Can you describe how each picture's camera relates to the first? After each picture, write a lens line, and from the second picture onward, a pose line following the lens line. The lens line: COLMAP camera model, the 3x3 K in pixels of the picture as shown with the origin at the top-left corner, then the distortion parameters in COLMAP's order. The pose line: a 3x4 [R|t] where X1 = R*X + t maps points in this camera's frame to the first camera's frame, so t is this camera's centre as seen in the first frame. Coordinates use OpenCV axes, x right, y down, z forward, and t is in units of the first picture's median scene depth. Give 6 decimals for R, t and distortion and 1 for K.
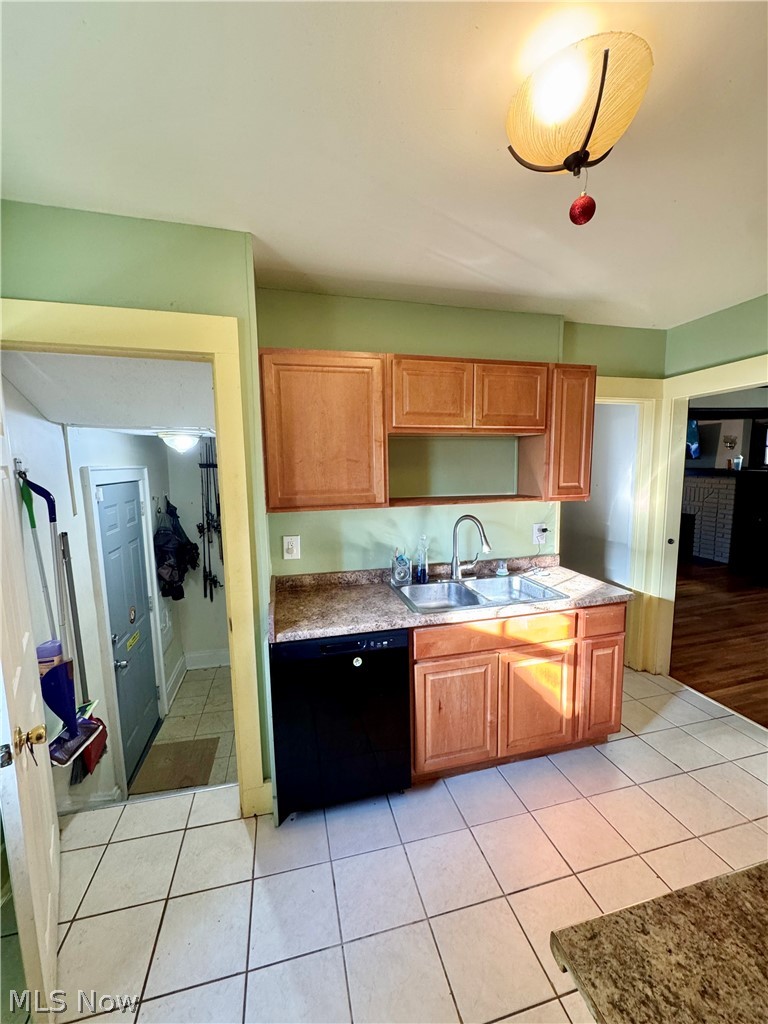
lens RADIAL K [[408.6, 0, 380.7], [0, 408.6, 509.7], [0, 0, 1]] dist [-0.001588, 0.000469]
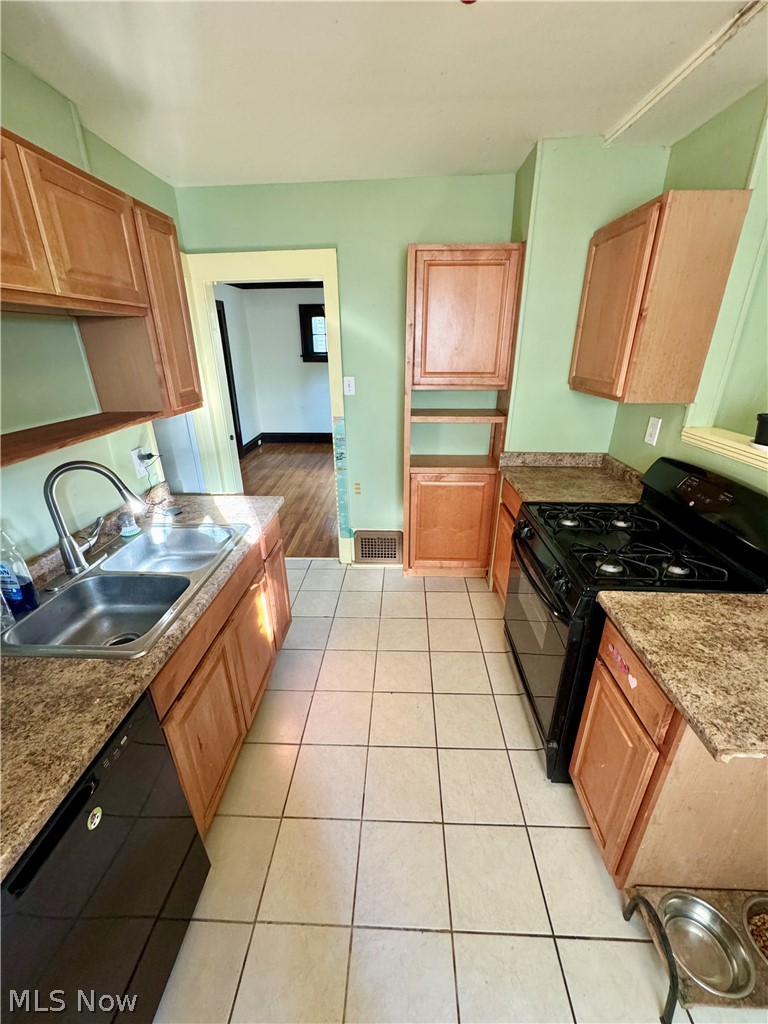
lens RADIAL K [[408.6, 0, 382.1], [0, 408.6, 513.9], [0, 0, 1]] dist [-0.001588, 0.000469]
pose [[0.289342, -0.362800, 0.885809, -0.189983], [0.114538, 0.931865, 0.344250, -0.064632], [-0.950348, 0.001853, 0.311182, 0.399459]]
